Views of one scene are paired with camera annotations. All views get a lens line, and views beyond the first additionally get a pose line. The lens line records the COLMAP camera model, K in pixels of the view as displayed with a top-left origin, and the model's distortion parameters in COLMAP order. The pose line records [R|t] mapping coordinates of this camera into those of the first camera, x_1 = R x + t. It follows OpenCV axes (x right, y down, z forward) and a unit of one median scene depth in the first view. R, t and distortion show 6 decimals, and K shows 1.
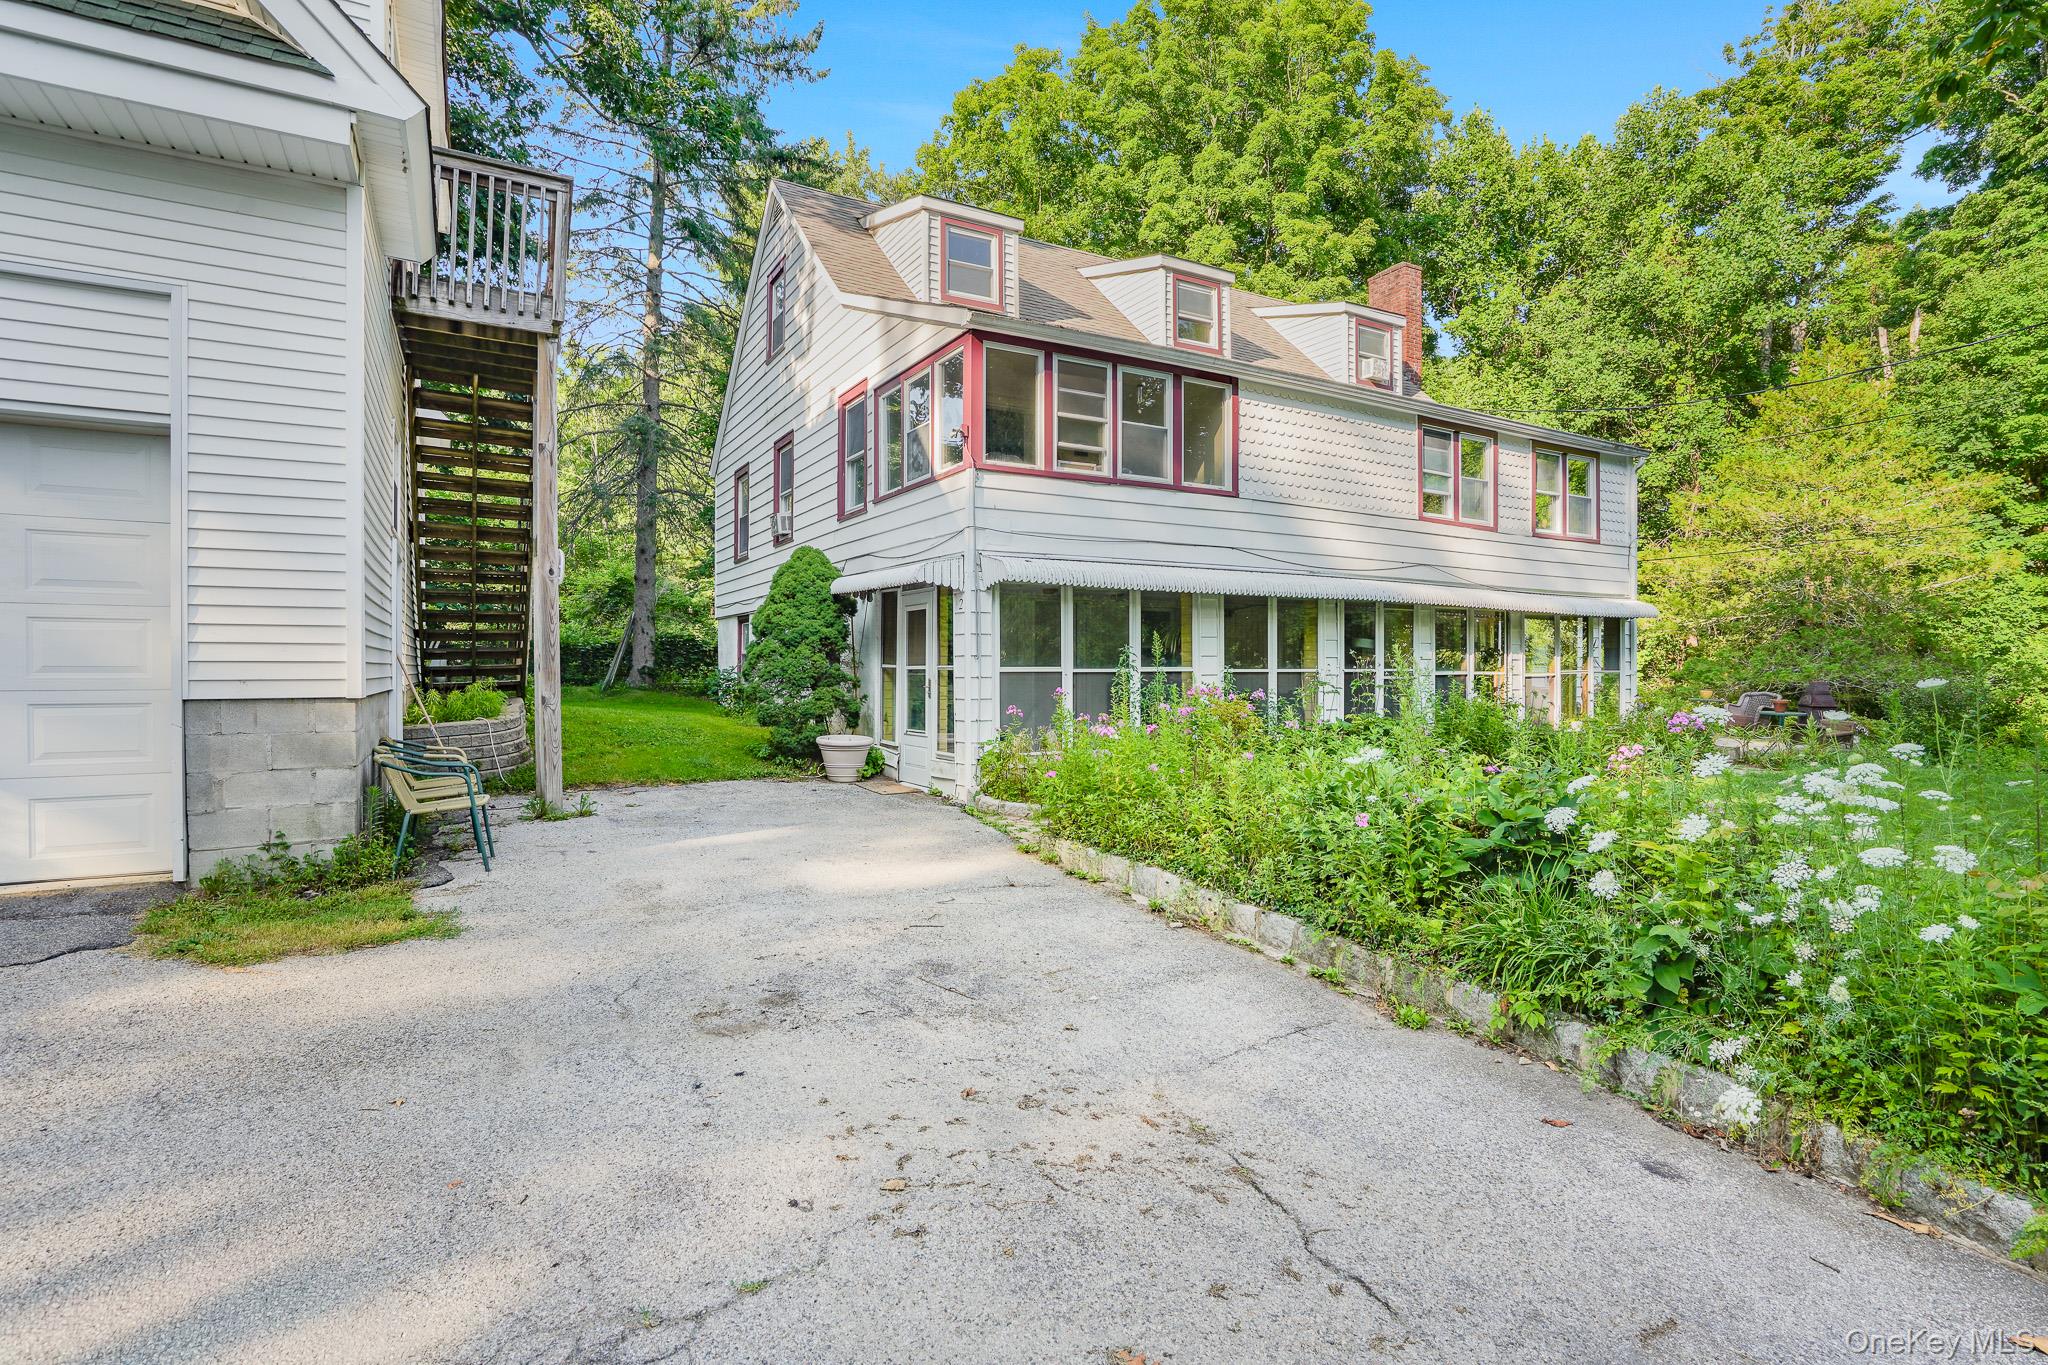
lens RADIAL K [[983.5, 0, 1024.7], [0, 983.5, 681.2], [0, 0, 1]] dist [-0.030258, 0.000374]
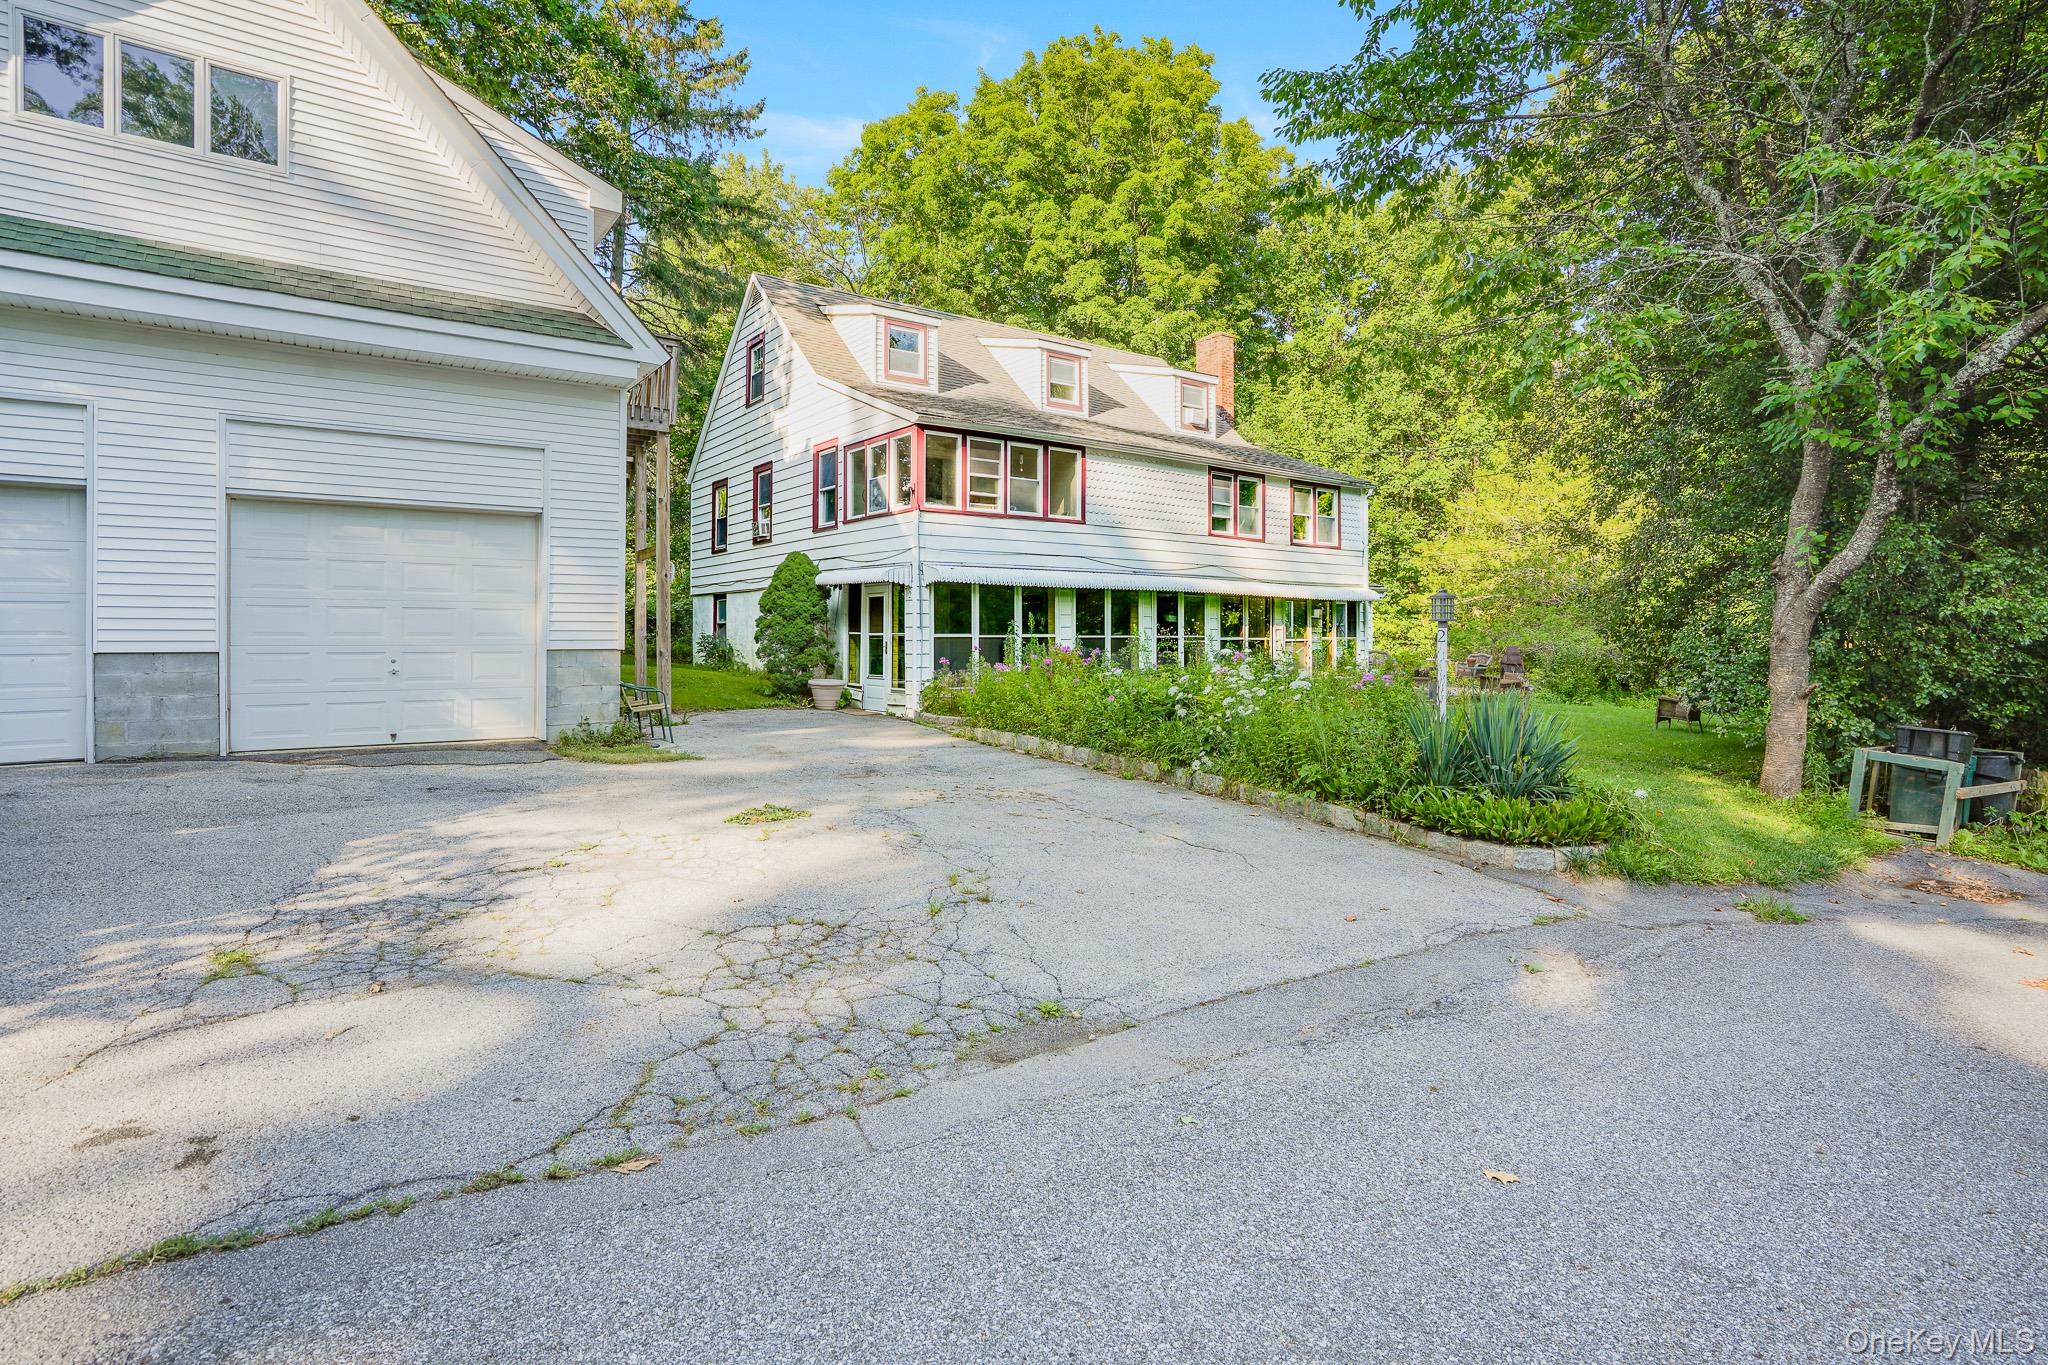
lens RADIAL K [[983.5, 0, 1019.5], [0, 983.5, 645.7], [0, 0, 1]] dist [-0.030258, 0.000374]
pose [[0.993959, 0.001383, 0.109747, -0.042771], [-0.001115, 0.999996, -0.002506, 0.005659], [-0.109750, 0.002368, 0.993956, -0.411994]]
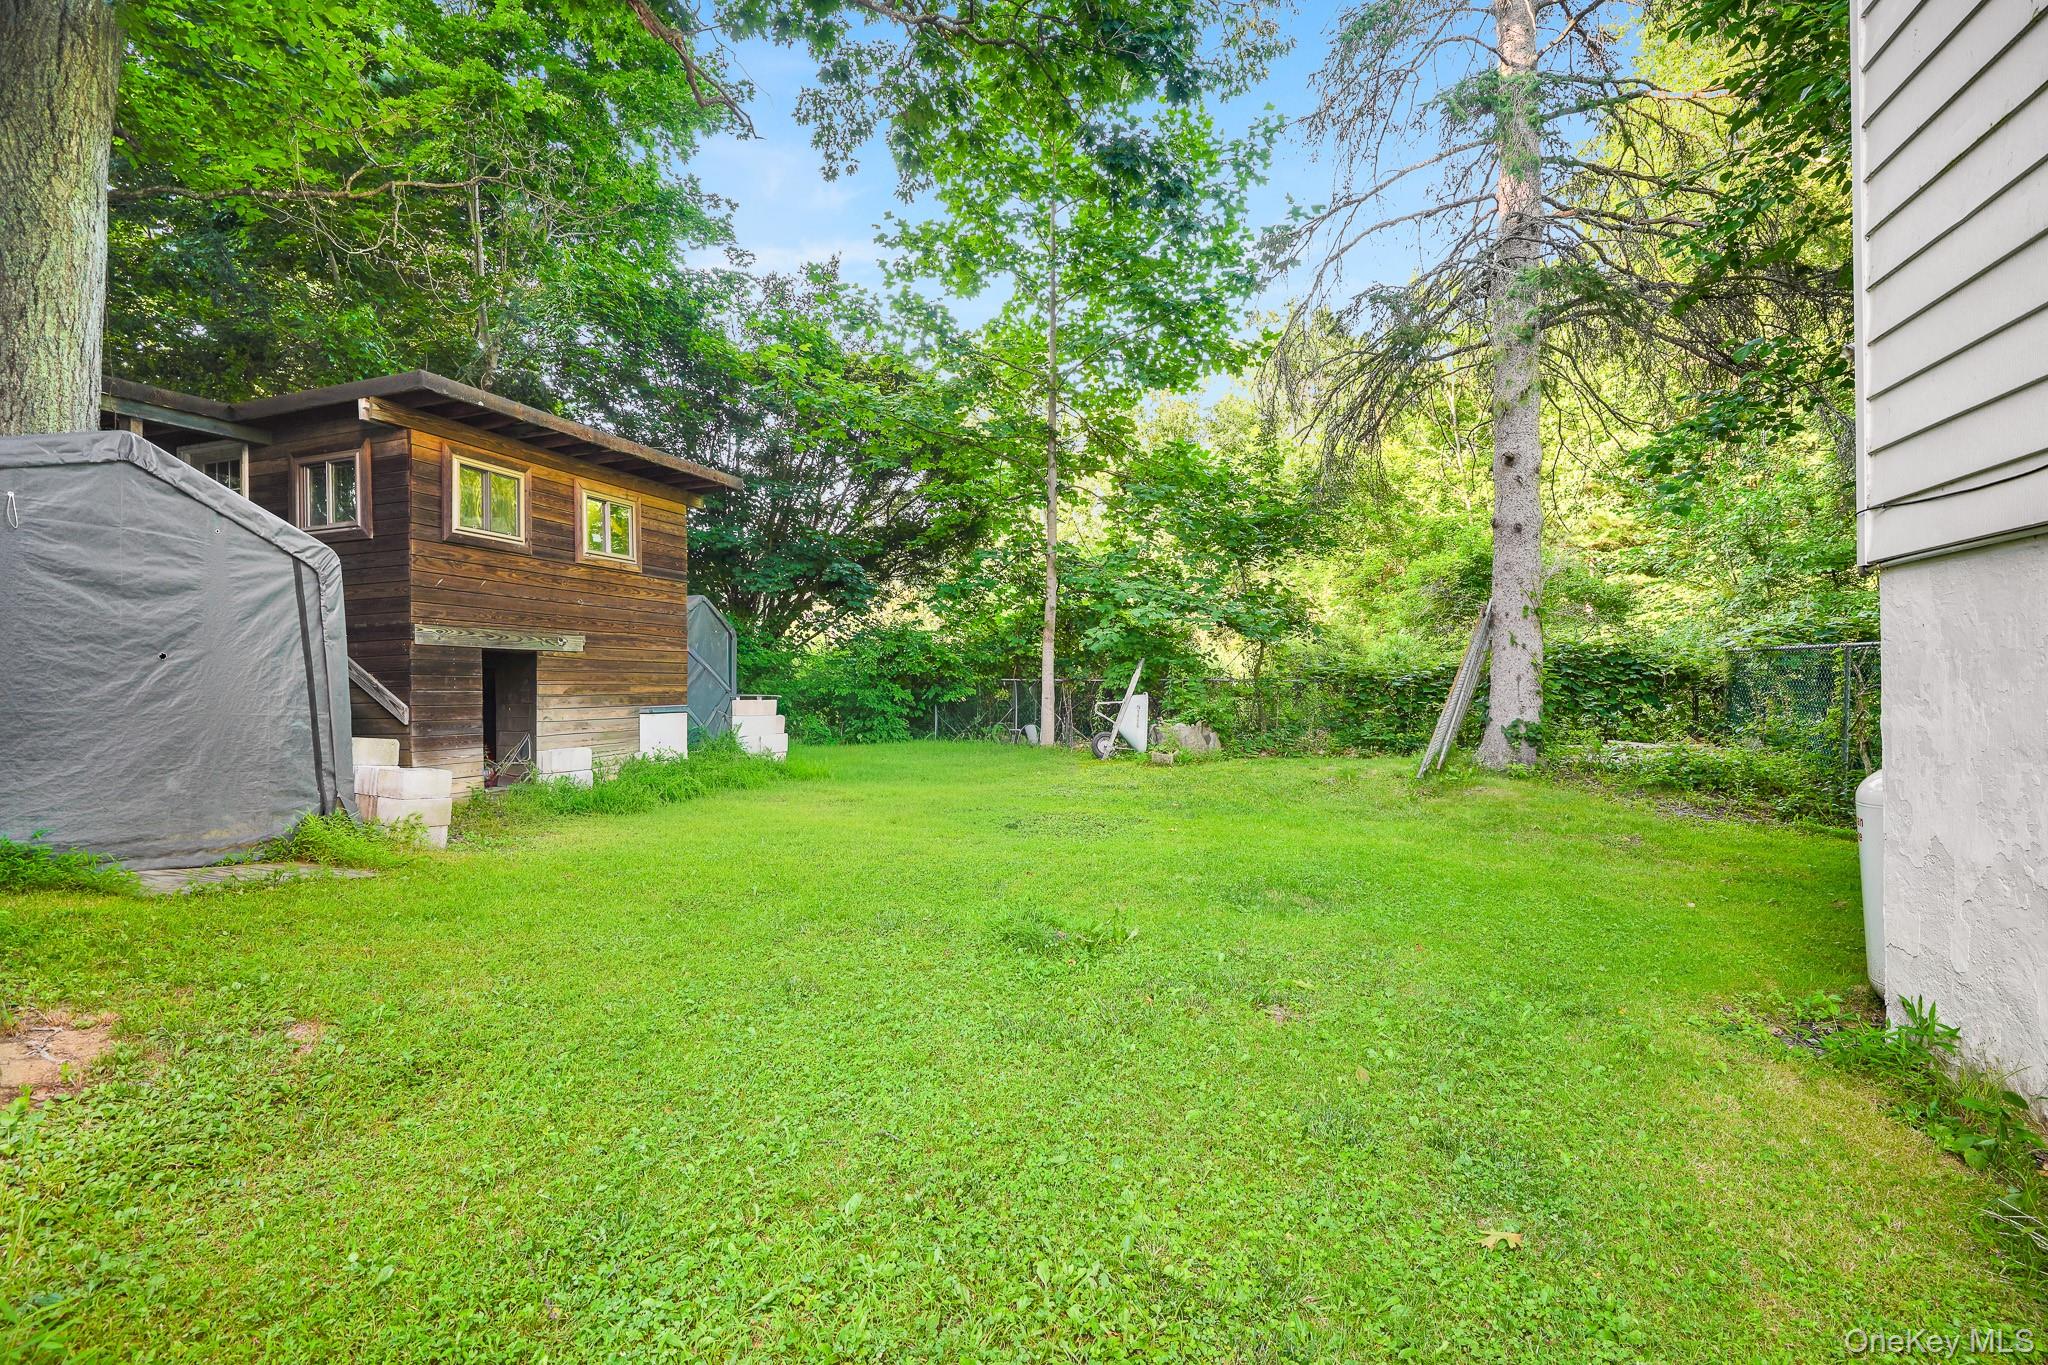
lens RADIAL K [[983.5, 0, 1011.9], [0, 983.5, 695.3], [0, 0, 1]] dist [-0.030258, 0.000374]
pose [[0.656169, -0.007673, -0.754575, -0.371380], [0.009169, 0.999956, -0.002195, -0.050339], [0.754558, -0.005478, 0.656210, 0.970791]]
